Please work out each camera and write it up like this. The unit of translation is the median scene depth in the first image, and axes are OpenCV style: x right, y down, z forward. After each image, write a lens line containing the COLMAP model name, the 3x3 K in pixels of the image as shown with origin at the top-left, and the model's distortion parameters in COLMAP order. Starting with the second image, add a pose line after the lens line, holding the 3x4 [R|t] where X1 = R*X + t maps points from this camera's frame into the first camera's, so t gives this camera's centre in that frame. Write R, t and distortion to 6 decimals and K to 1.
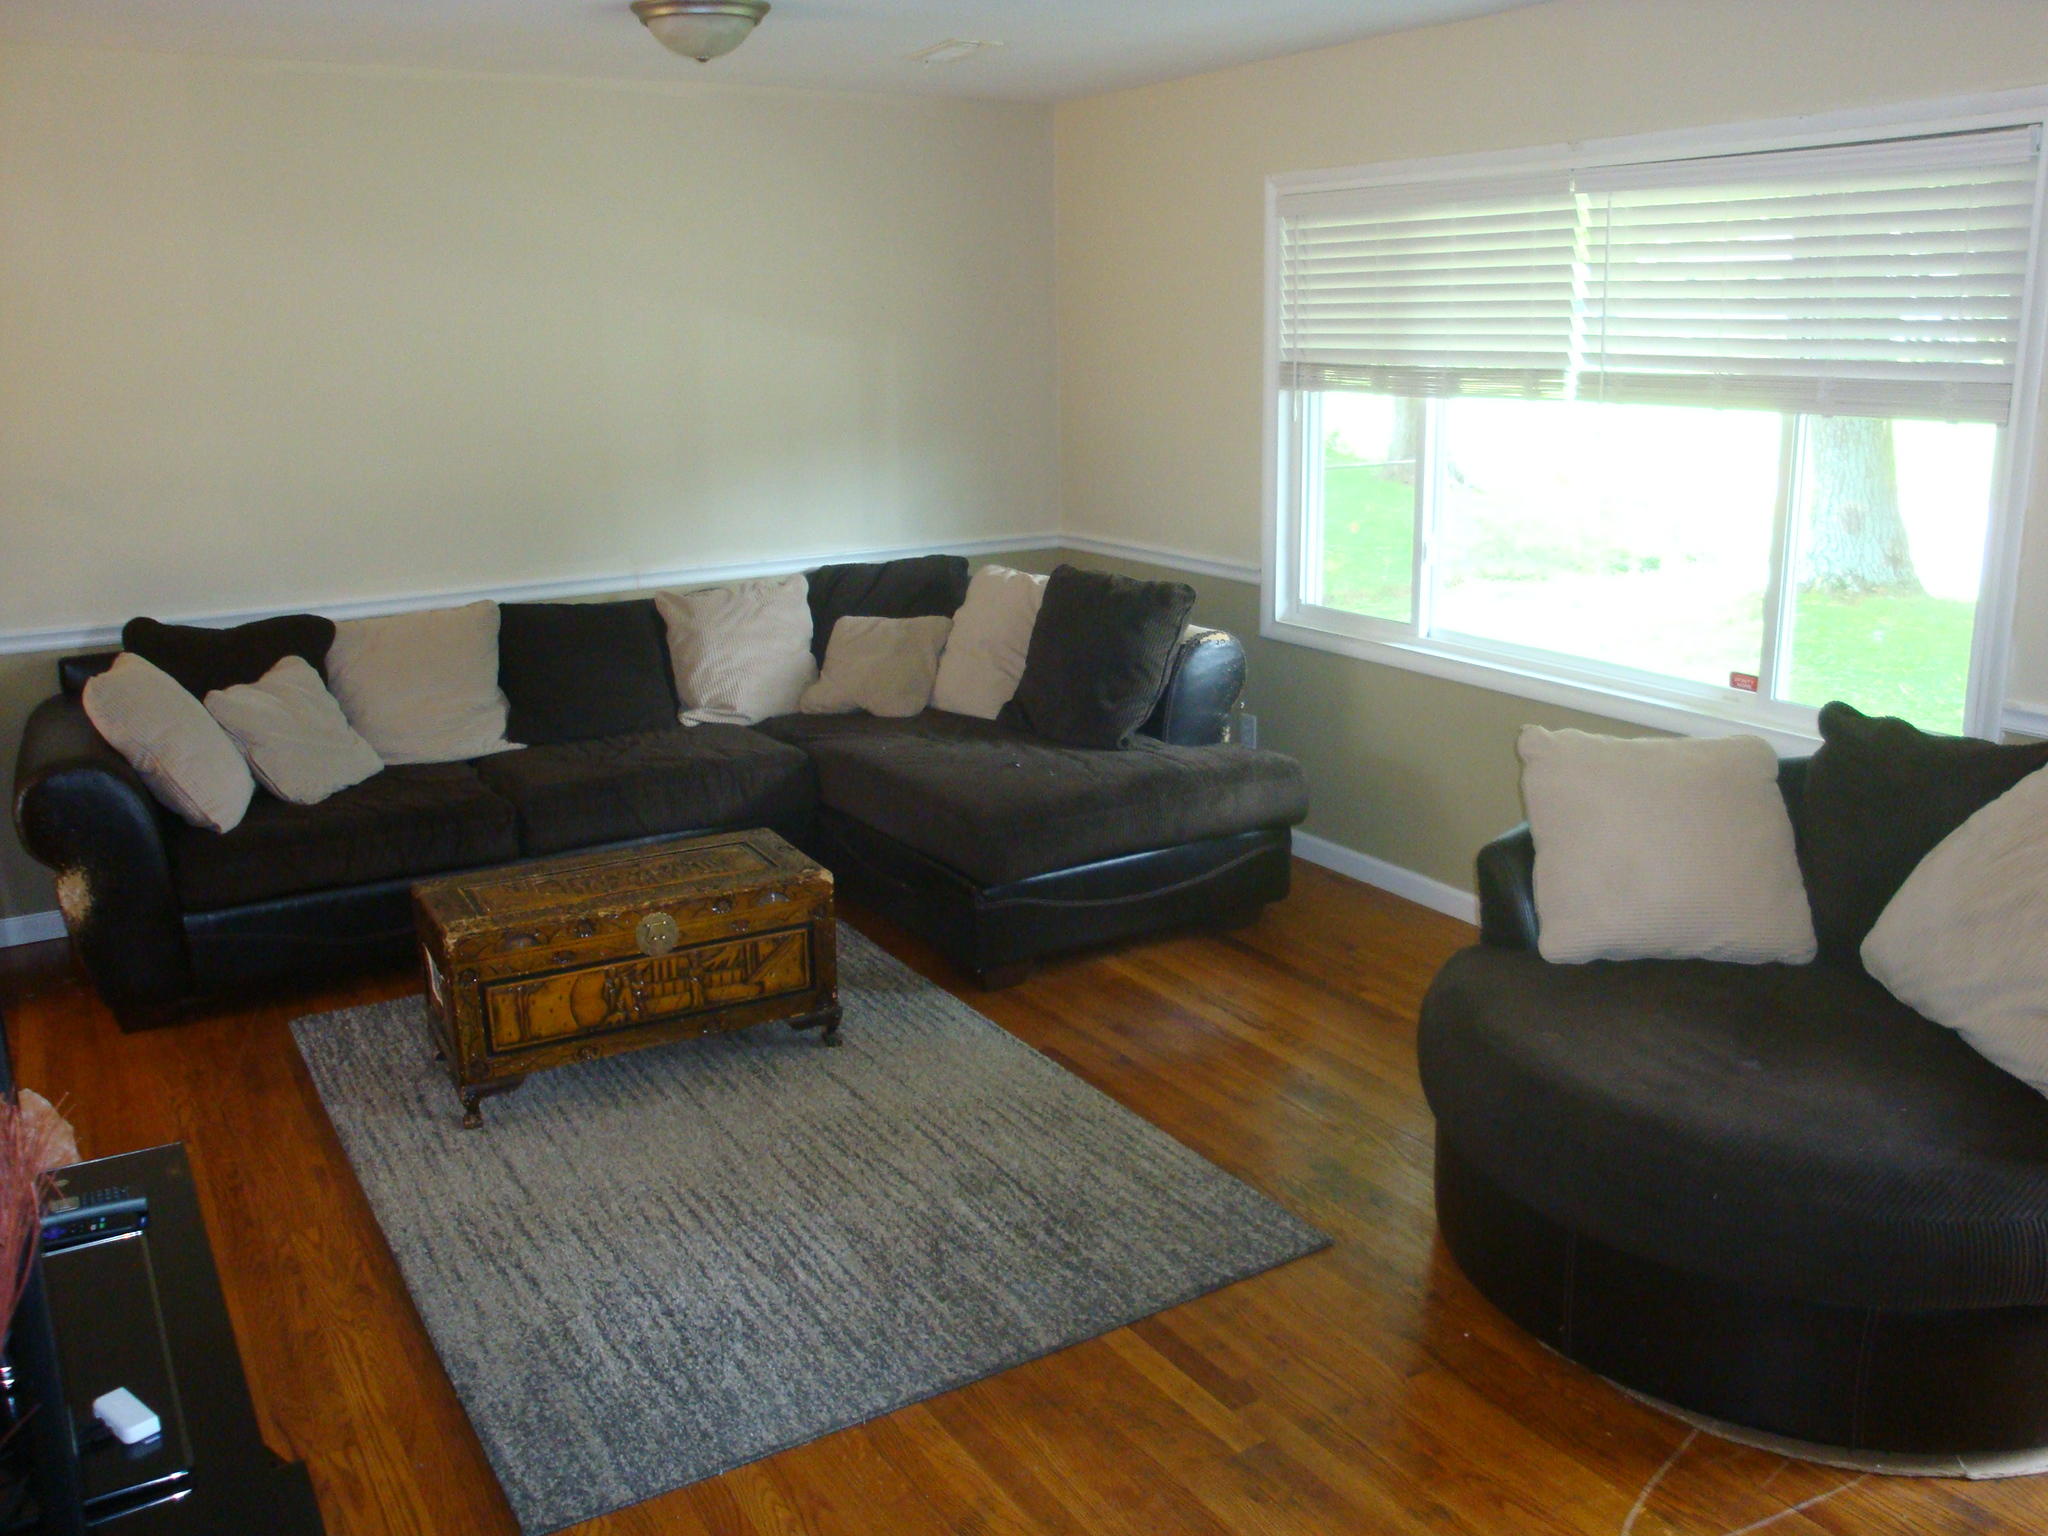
lens RADIAL K [[1696.6, 0, 1038.5], [0, 1696.6, 752.7], [0, 0, 1]] dist [-0.159390, 0.128751]
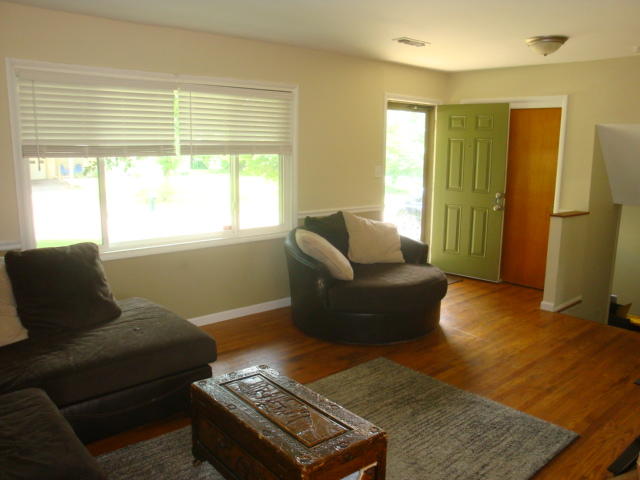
lens RADIAL K [[530.2, 0, 324.4], [0, 530.2, 245.4], [0, 0, 1]] dist [-0.159390, 0.128751]
pose [[-0.169181, -0.171248, 0.970594, -0.732389], [0.230030, 0.950731, 0.207839, -0.191013], [-0.958365, 0.258428, -0.121454, 0.902127]]
